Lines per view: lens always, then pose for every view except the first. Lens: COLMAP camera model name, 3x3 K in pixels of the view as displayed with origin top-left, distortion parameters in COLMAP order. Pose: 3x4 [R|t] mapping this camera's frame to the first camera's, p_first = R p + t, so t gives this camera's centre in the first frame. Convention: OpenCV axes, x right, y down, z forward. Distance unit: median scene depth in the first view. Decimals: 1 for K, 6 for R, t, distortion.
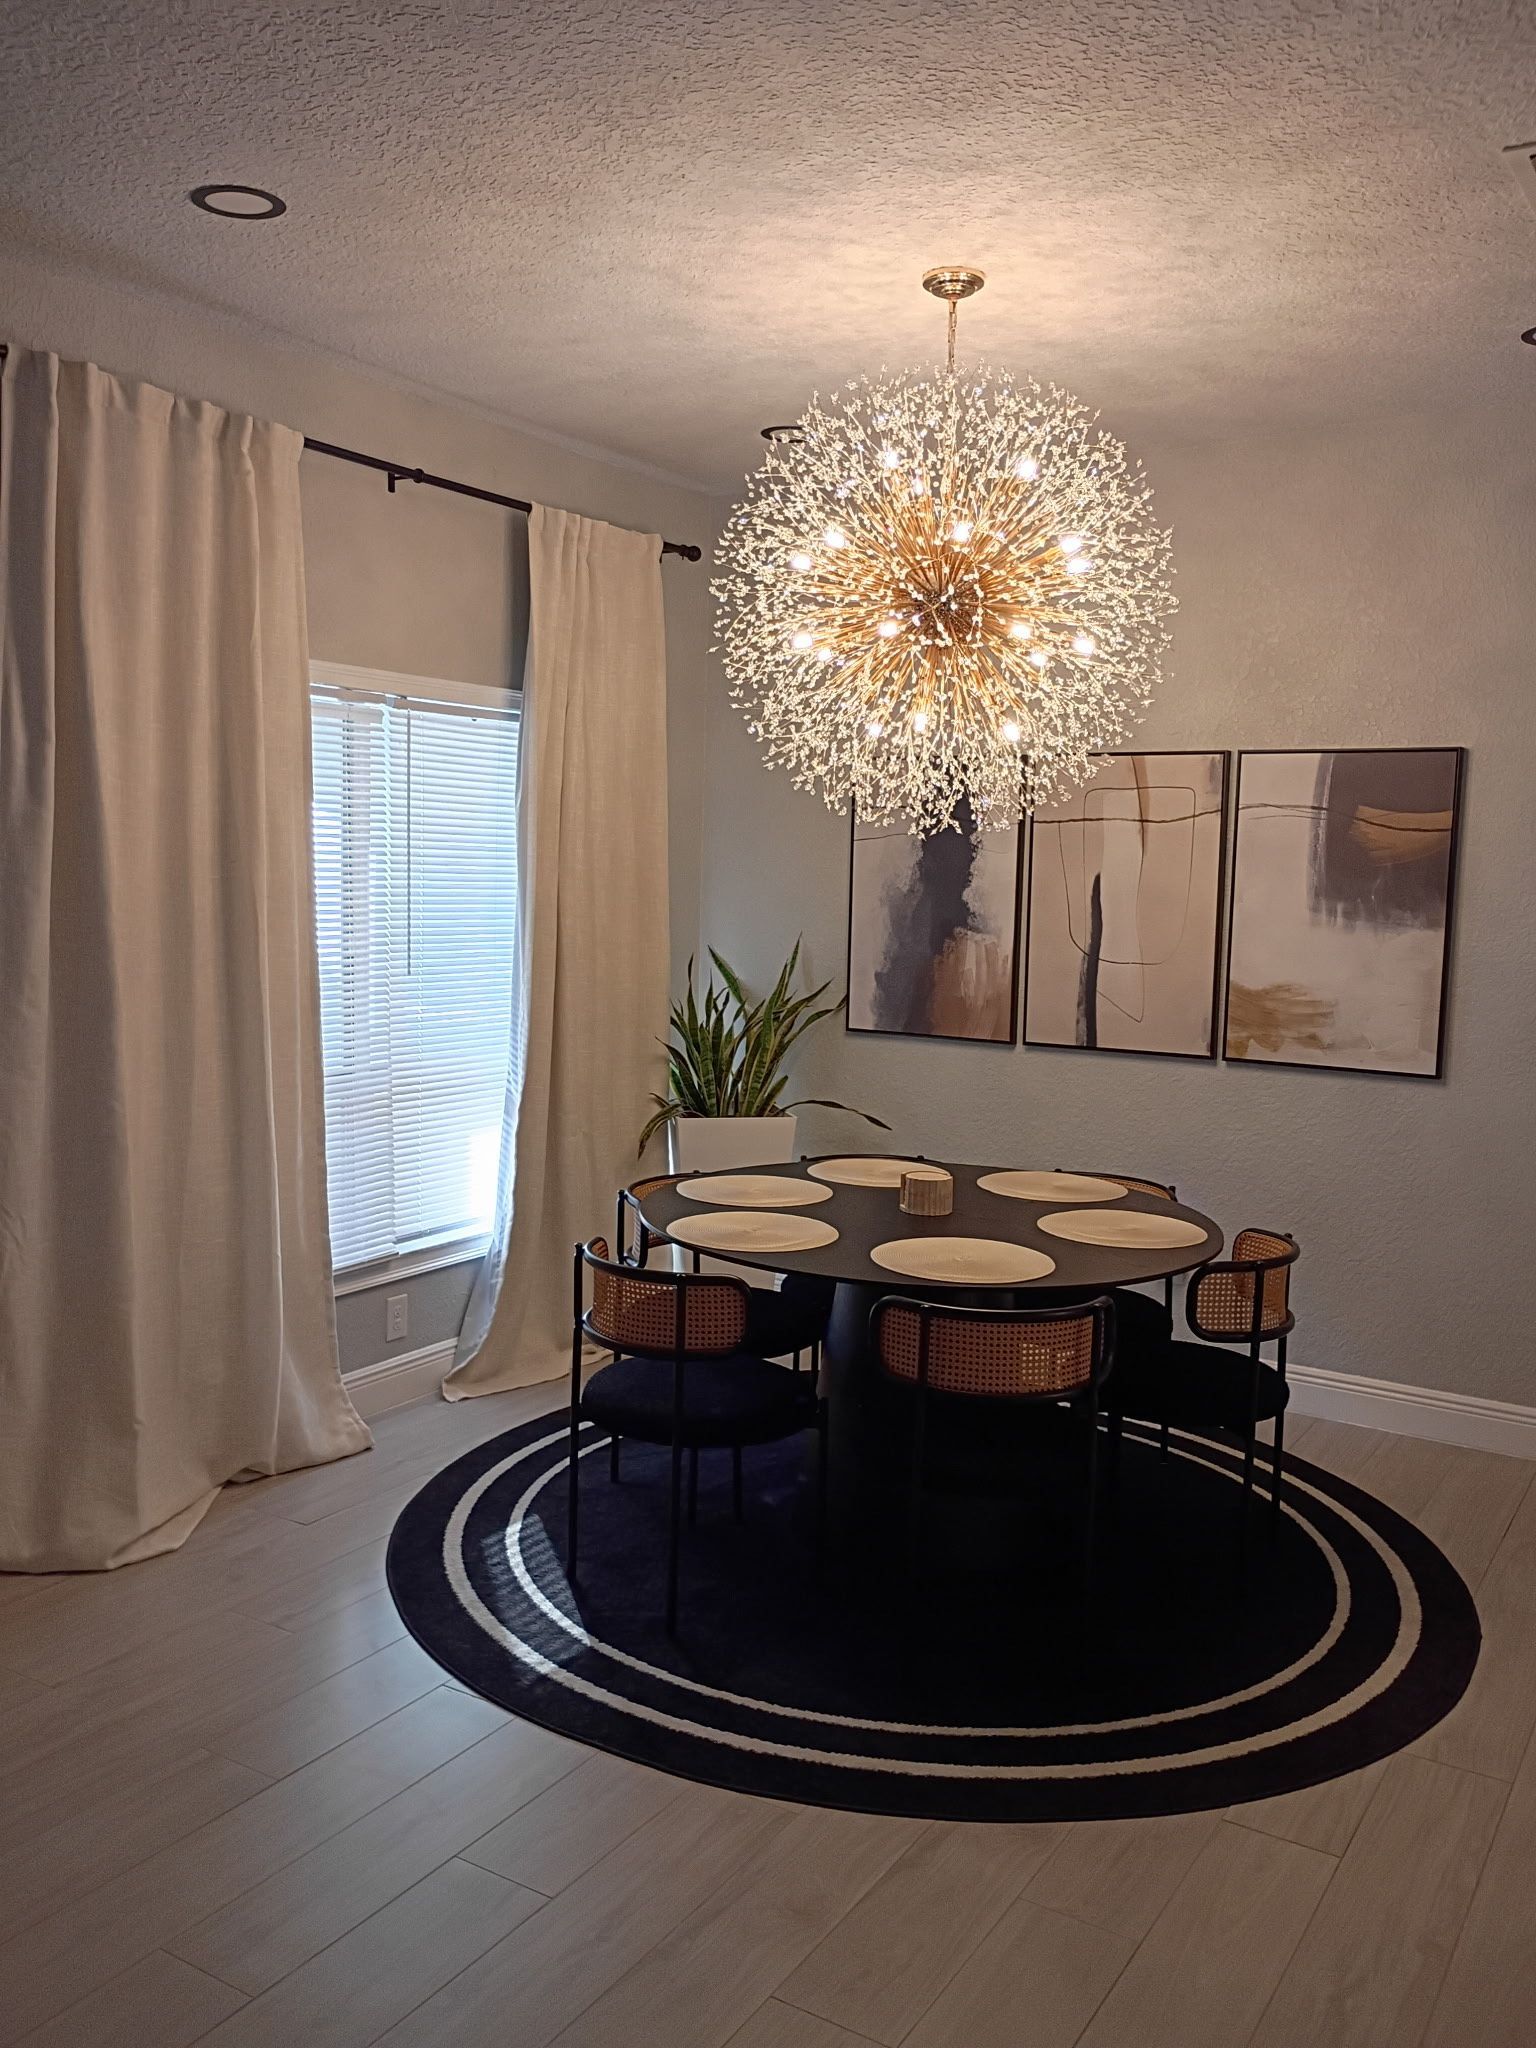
lens RADIAL K [[1704.0, 0, 768.0], [0, 1704.0, 1024.0], [0, 0, 1]] dist [0.035299, -0.000748]
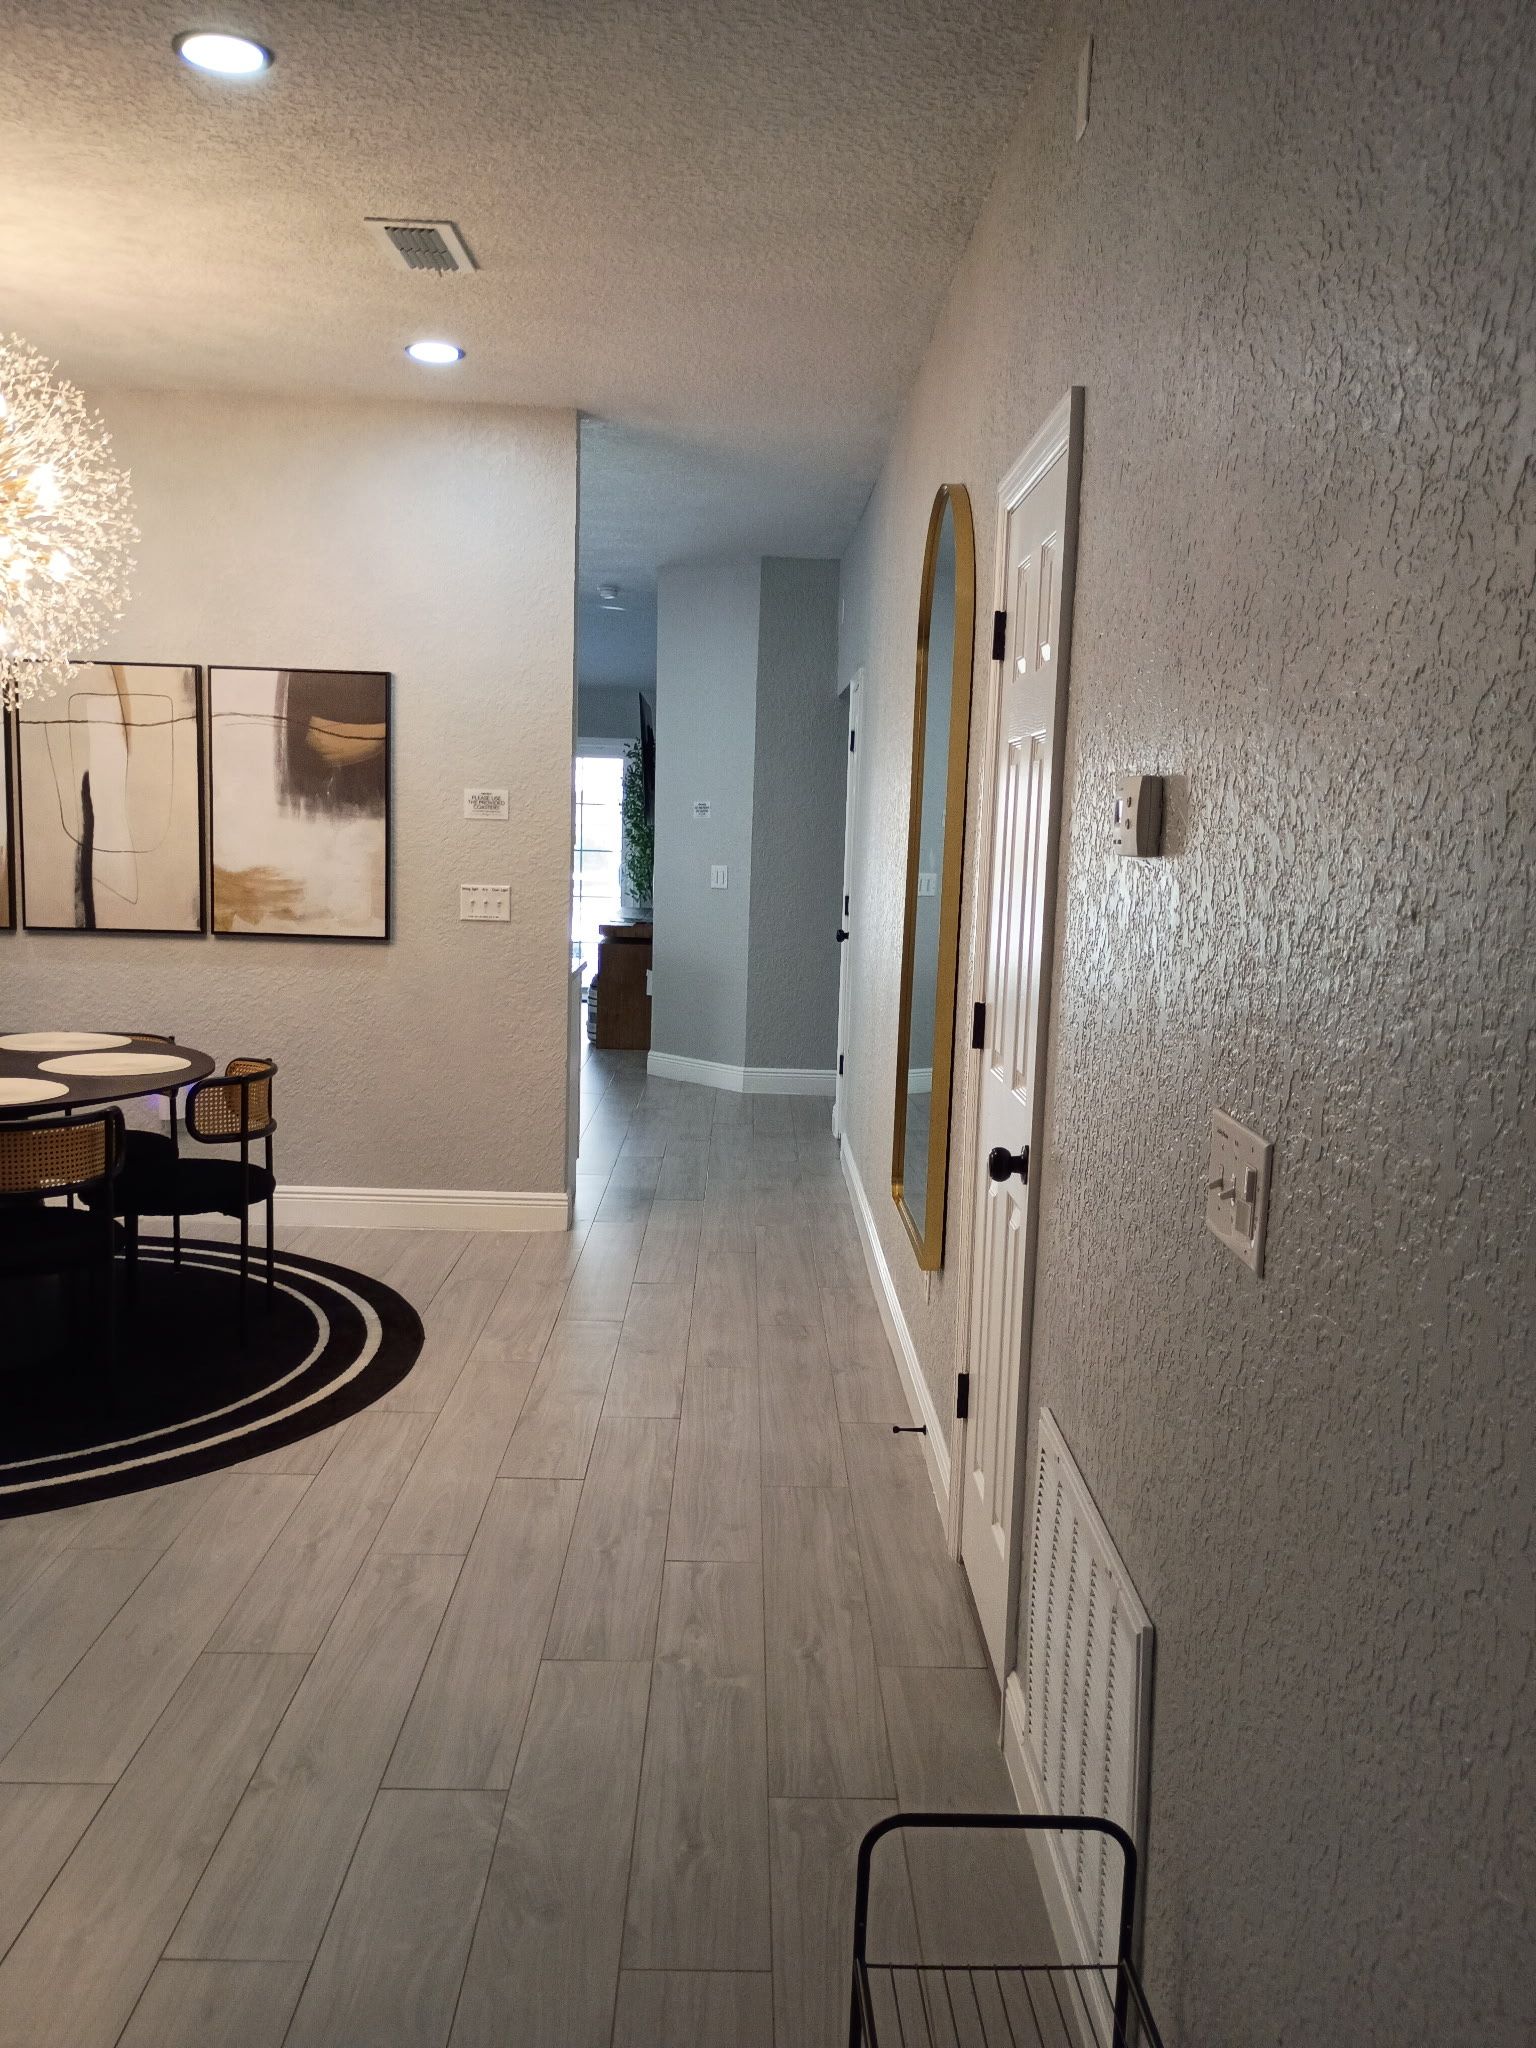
lens RADIAL K [[1637.1, 0, 768.0], [0, 1637.1, 1024.0], [0, 0, 1]] dist [0.036698, -0.059648]
pose [[0.836892, -0.068920, 0.543011, -0.041848], [0.041945, 0.997199, 0.061922, 0.043328], [-0.545758, -0.029045, 0.837439, -0.215114]]
